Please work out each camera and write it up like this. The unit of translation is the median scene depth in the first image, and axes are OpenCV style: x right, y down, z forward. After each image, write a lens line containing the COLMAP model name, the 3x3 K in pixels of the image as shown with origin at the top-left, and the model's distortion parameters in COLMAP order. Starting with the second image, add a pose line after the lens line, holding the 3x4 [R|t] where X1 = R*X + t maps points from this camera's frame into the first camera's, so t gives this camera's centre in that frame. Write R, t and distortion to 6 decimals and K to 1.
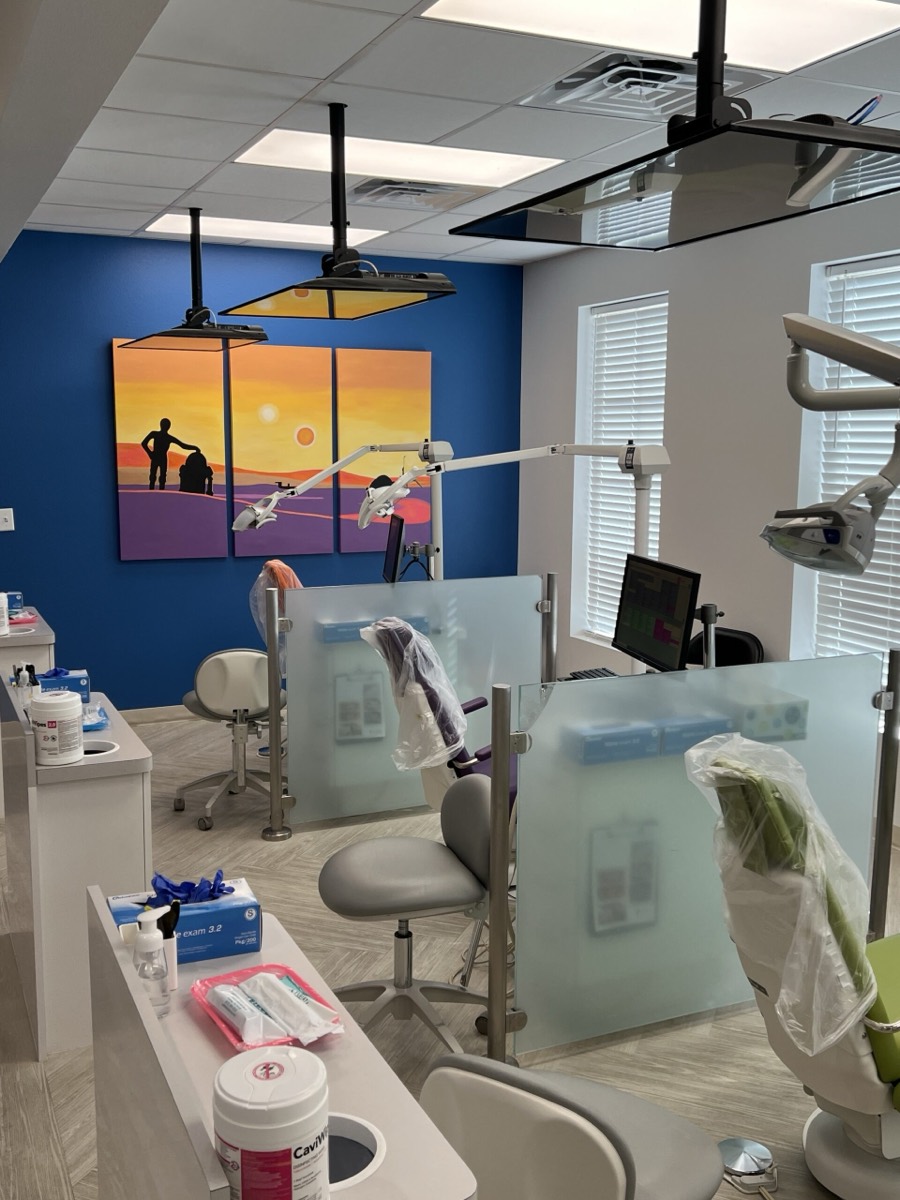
lens RADIAL K [[1210.6, 0, 450.0], [0, 1210.6, 600.0], [0, 0, 1]] dist [0.156713, -0.404357]
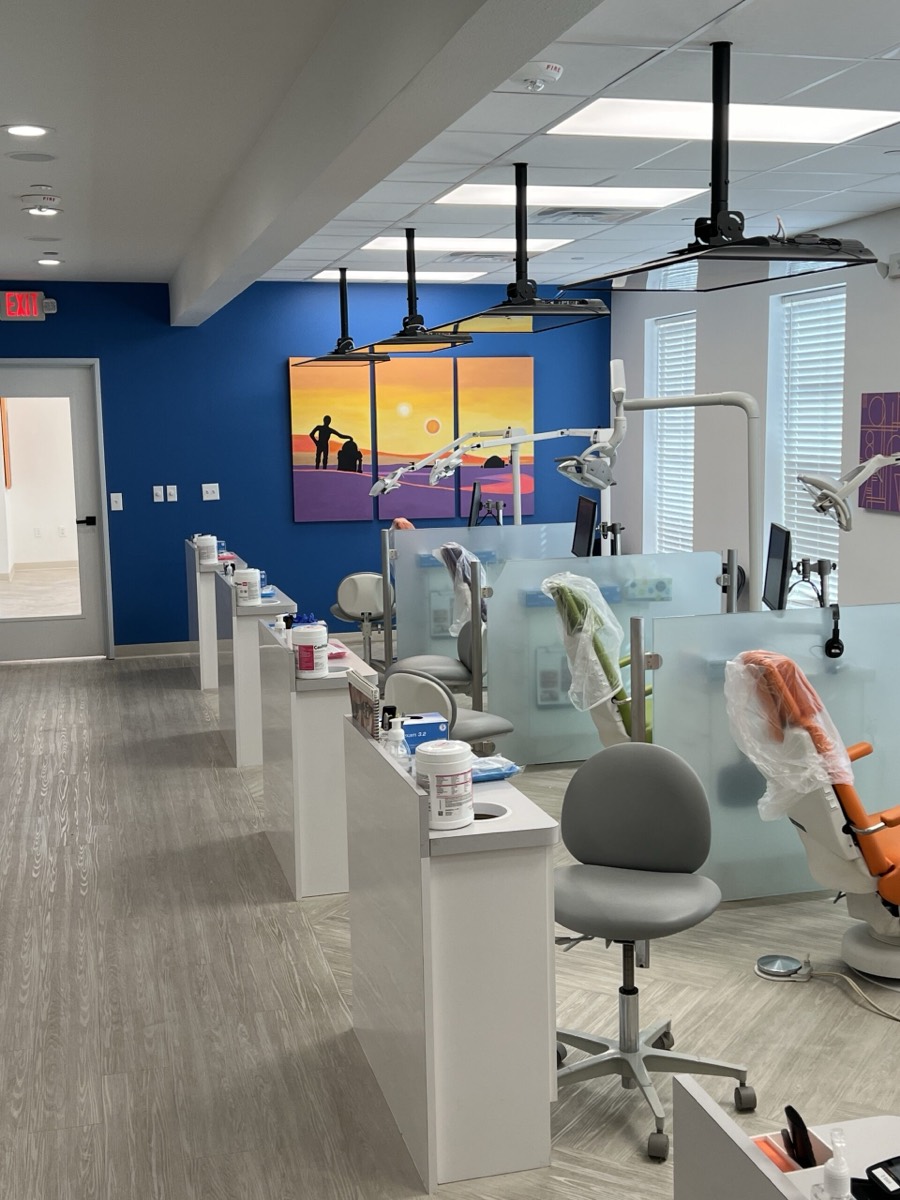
lens RADIAL K [[1515.0, 0, 450.0], [0, 1515.0, 600.0], [0, 0, 1]] dist [0.137023, -0.009656]
pose [[0.983616, 0.000758, -0.180276, 0.208959], [-0.003801, 0.999856, -0.016535, 0.083914], [0.180238, 0.016949, 0.983477, -0.636706]]
